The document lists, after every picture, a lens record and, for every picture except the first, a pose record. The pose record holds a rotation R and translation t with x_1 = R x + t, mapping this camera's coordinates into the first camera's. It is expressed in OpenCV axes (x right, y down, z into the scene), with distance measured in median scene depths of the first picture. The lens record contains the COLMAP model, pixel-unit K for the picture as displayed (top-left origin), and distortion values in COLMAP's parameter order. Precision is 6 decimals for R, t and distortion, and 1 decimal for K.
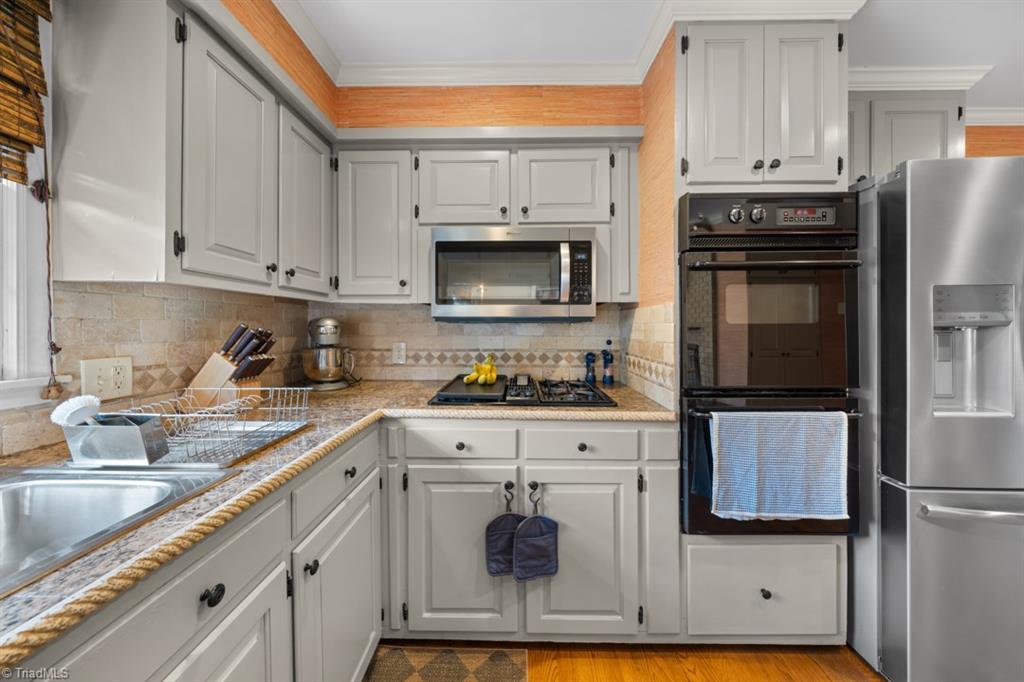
lens RADIAL K [[353.2, 0, 509.5], [0, 353.2, 325.5], [0, 0, 1]] dist [0.006522, 0.000096]
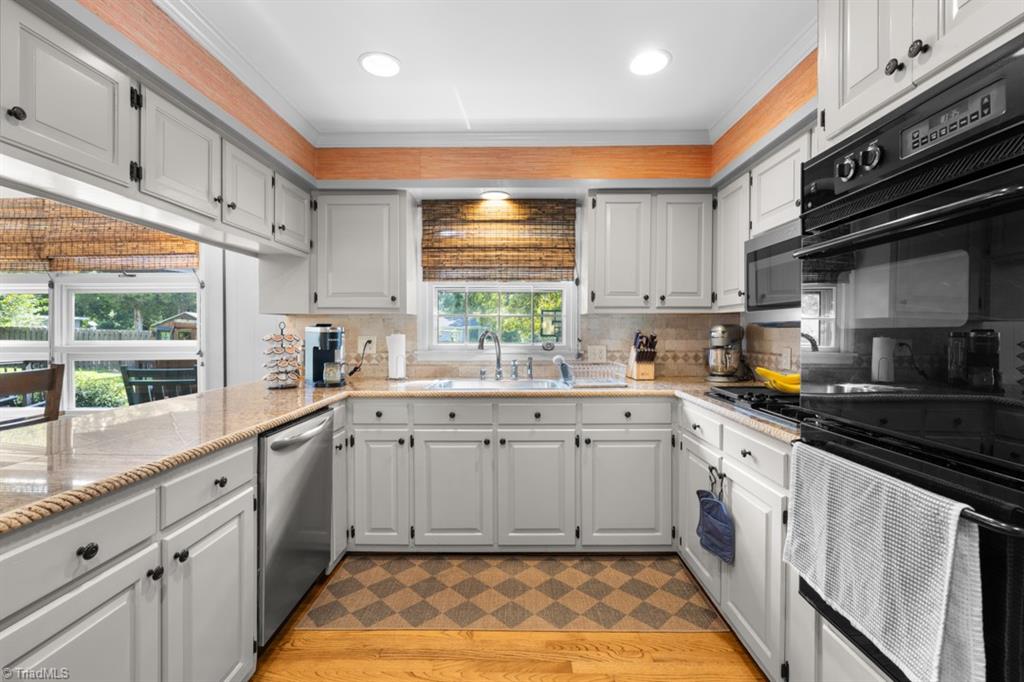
lens RADIAL K [[442.0, 0, 515.0], [0, 442.0, 335.7], [0, 0, 1]] dist [0.001877, -0.000113]
pose [[0.017700, 0.008981, -0.999803, 1.406999], [0.005838, 0.999942, 0.009086, -0.002897], [0.999826, -0.005998, 0.017646, 0.324166]]
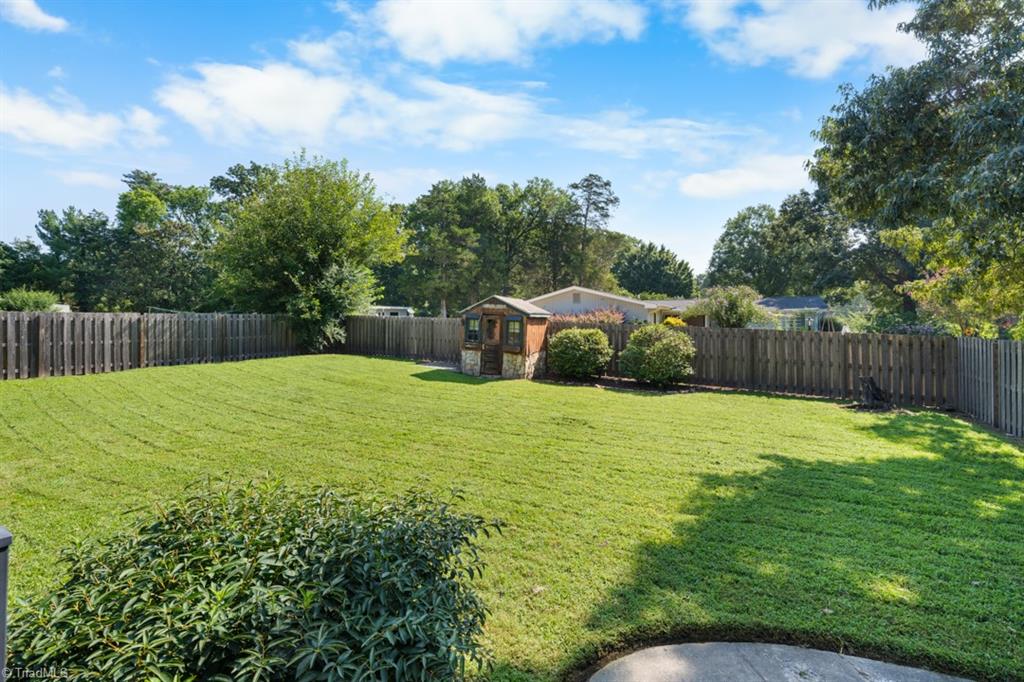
lens RADIAL K [[431.9, 0, 508.9], [0, 431.9, 310.2], [0, 0, 1]] dist [-0.003015, -0.000381]
pose [[-0.507678, -0.011576, -0.861469, -3.427384], [0.012103, 0.999715, -0.020566, -0.064388], [0.861462, -0.020867, -0.507393, -3.898910]]
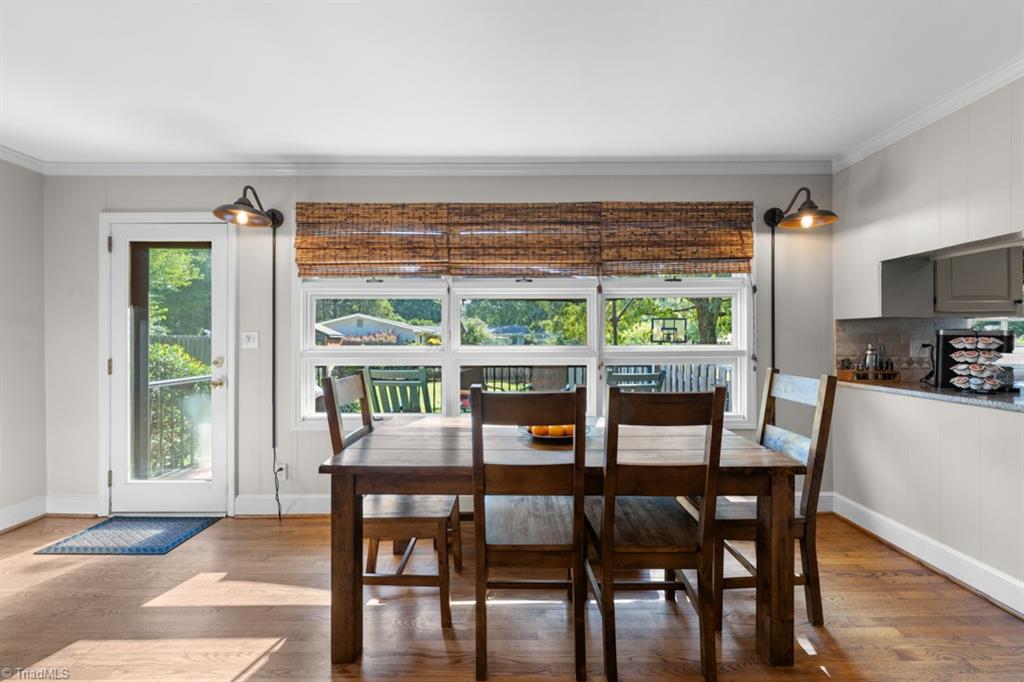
lens RADIAL K [[393.8, 0, 519.5], [0, 393.8, 337.8], [0, 0, 1]] dist [0.000738, -0.000238]
pose [[0.025177, -0.002282, -0.999680, 1.083527], [0.008284, 0.999964, -0.002074, -0.008658], [0.999649, -0.008229, 0.025195, -2.577346]]
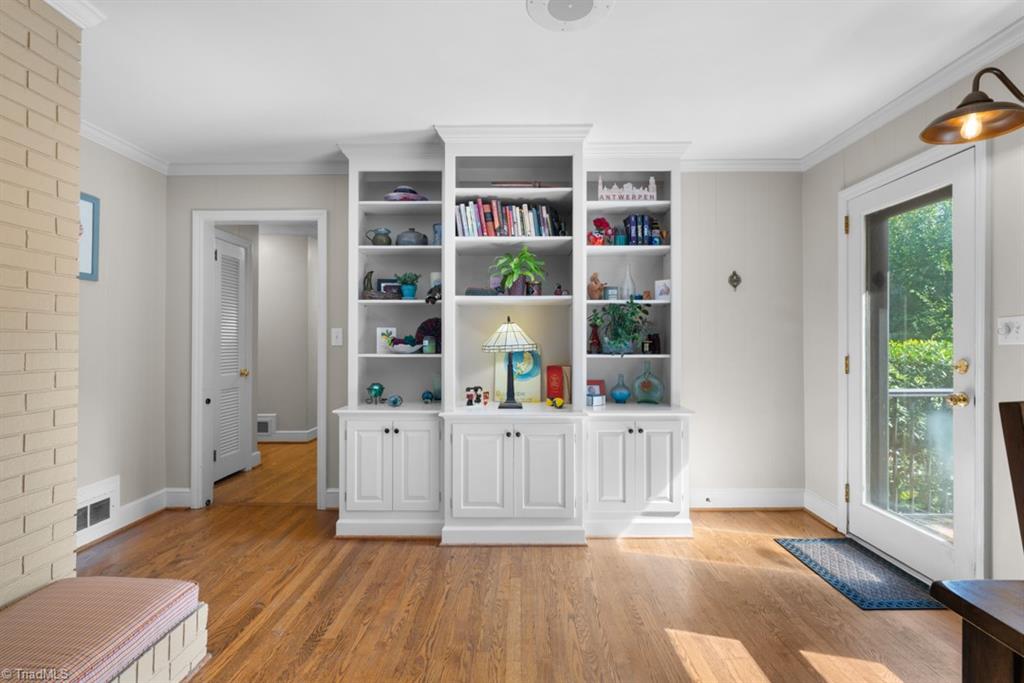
lens RADIAL K [[480.3, 0, 507.3], [0, 480.3, 340.6], [0, 0, 1]] dist [-0.001191, -0.001021]
pose [[-0.999983, 0.000156, -0.005812, 0.517730], [0.000211, 0.999955, -0.009455, 0.031724], [0.005810, -0.009456, -0.999938, -2.478706]]
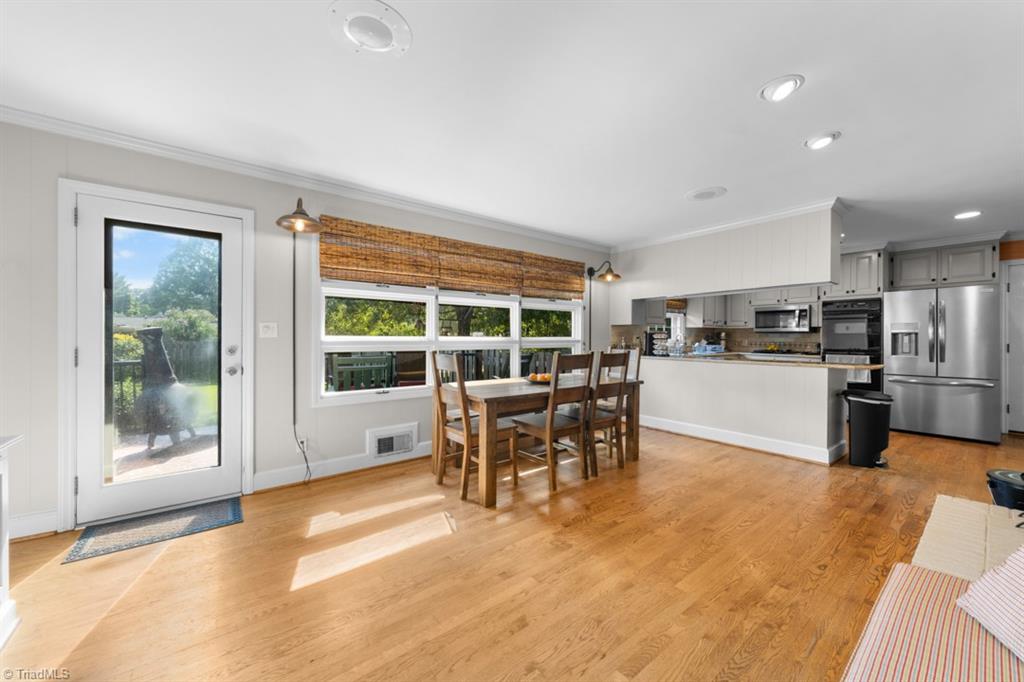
lens RADIAL K [[376.1, 0, 510.0], [0, 376.1, 337.2], [0, 0, 1]] dist [-0.000154, 0.000049]
pose [[0.623714, 0.003856, -0.781643, 1.554093], [-0.000309, 0.999989, 0.004687, 0.019317], [0.781653, -0.002682, 0.623708, -4.243609]]
